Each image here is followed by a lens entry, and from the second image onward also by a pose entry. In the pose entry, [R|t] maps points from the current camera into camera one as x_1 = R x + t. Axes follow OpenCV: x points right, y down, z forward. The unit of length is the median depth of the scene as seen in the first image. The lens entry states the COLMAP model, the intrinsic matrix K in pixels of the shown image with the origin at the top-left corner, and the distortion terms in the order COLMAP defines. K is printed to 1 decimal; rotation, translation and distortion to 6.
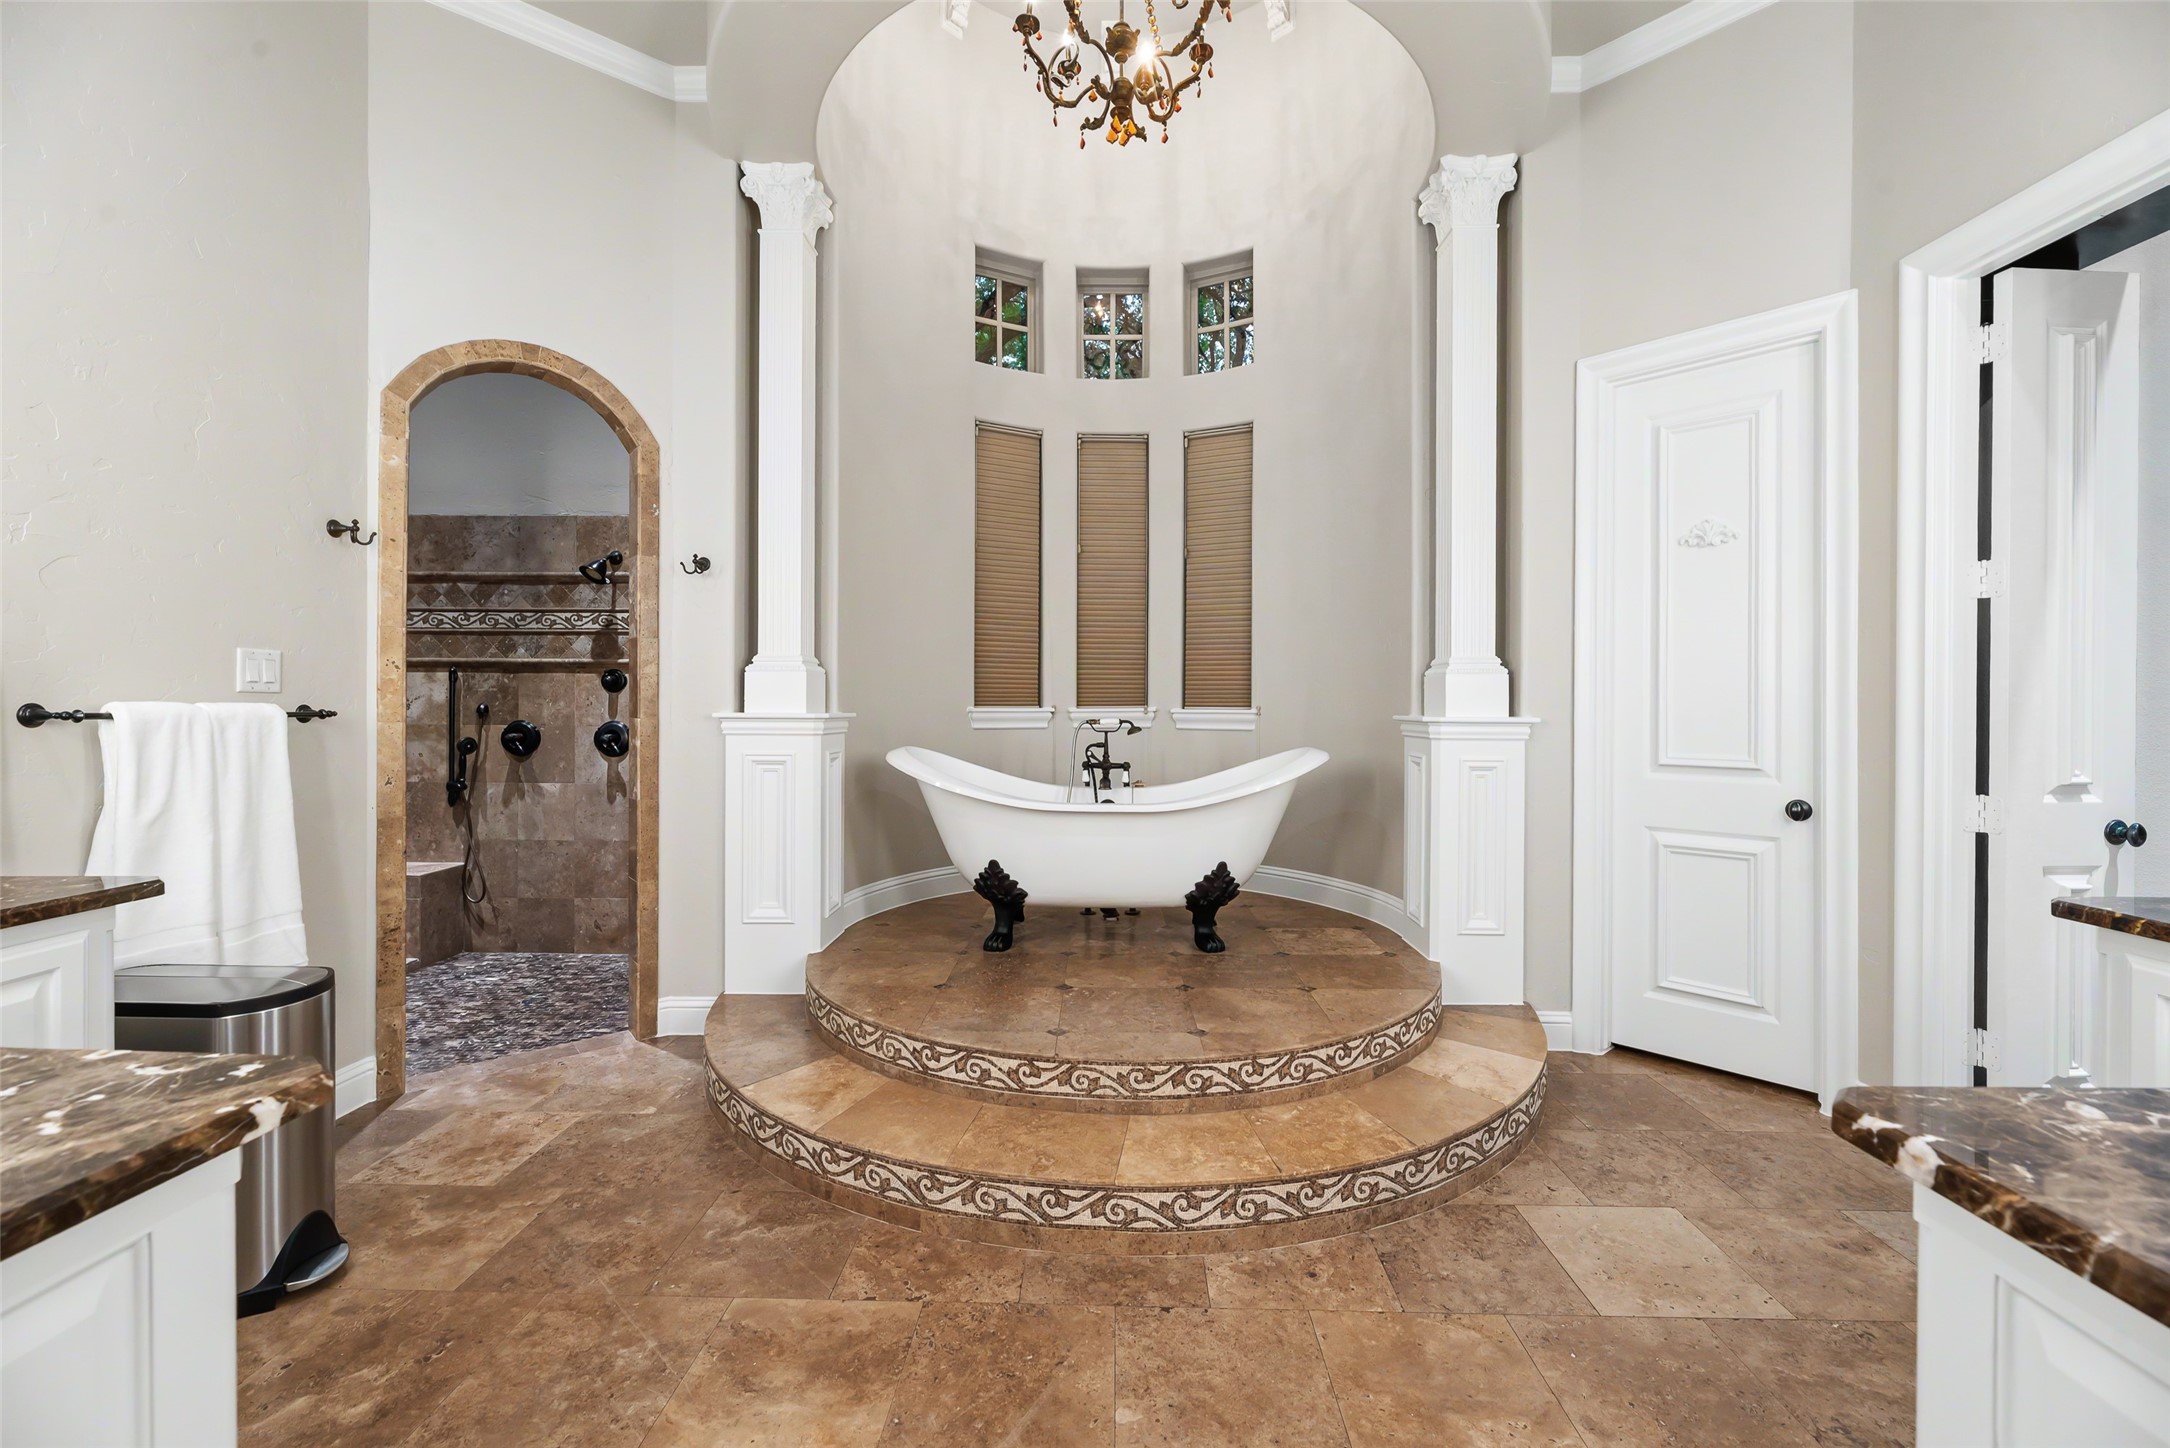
lens RADIAL K [[878.4, 0, 1094.2], [0, 878.4, 726.6], [0, 0, 1]] dist [-0.001819, 0.000513]
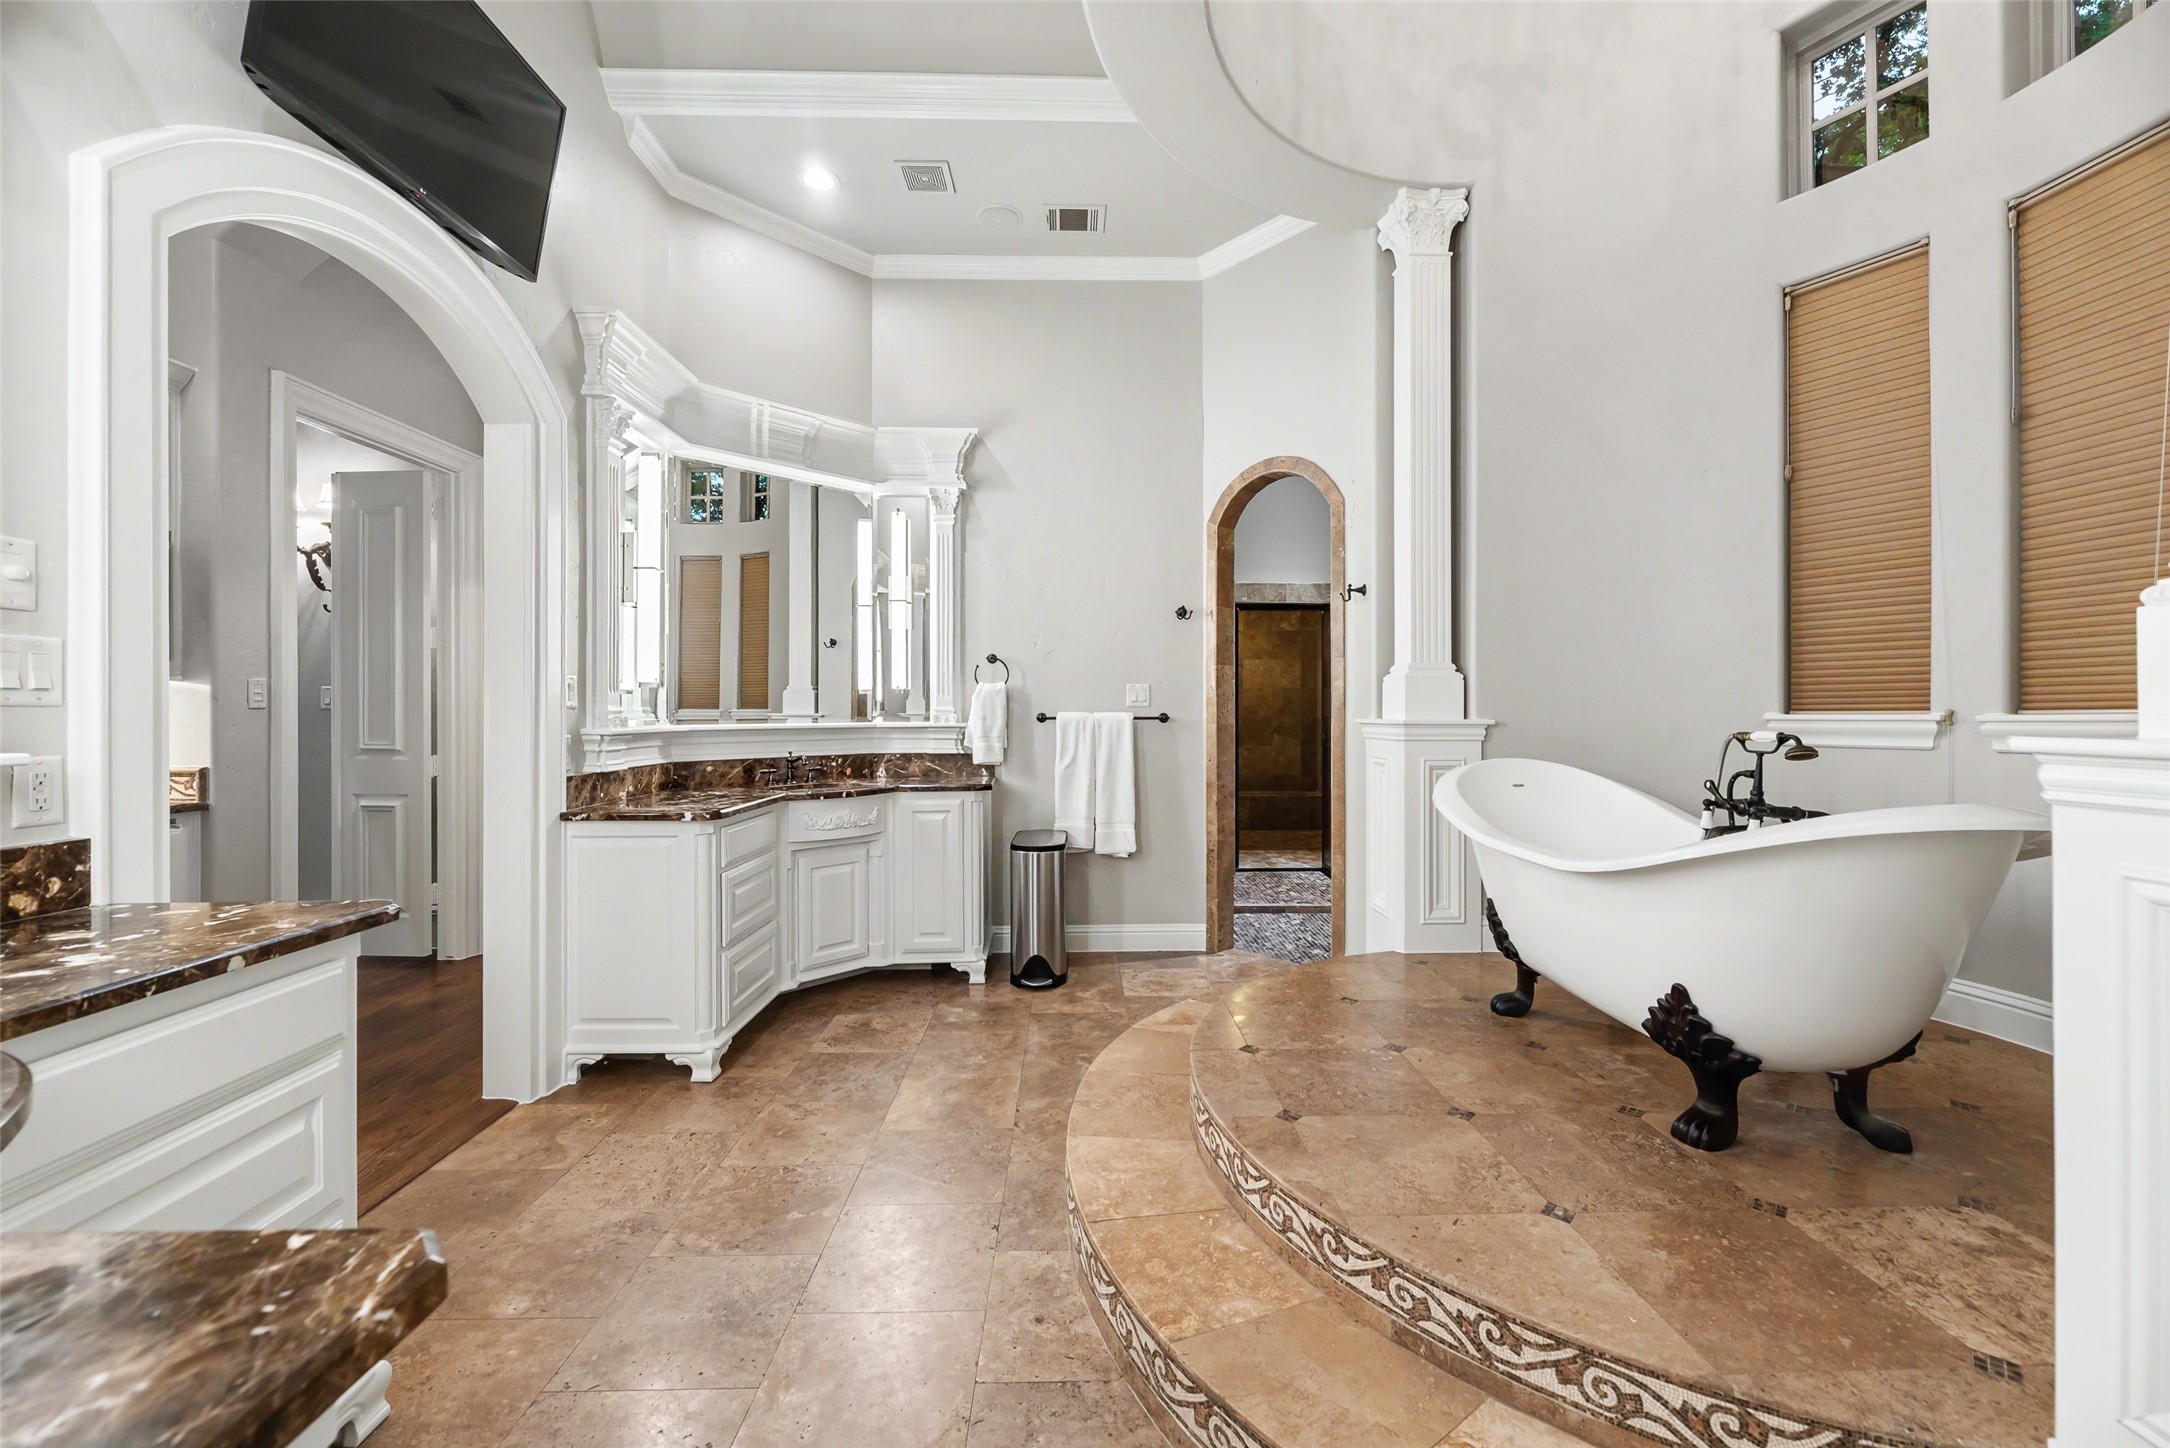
lens RADIAL K [[878.4, 0, 1094.2], [0, 878.4, 726.6], [0, 0, 1]] dist [-0.001819, 0.000513]
pose [[0.045990, 0.015541, -0.998821, 0.695992], [-0.016131, 0.999760, 0.014812, -0.016603], [0.998812, 0.015431, 0.046229, 0.589441]]
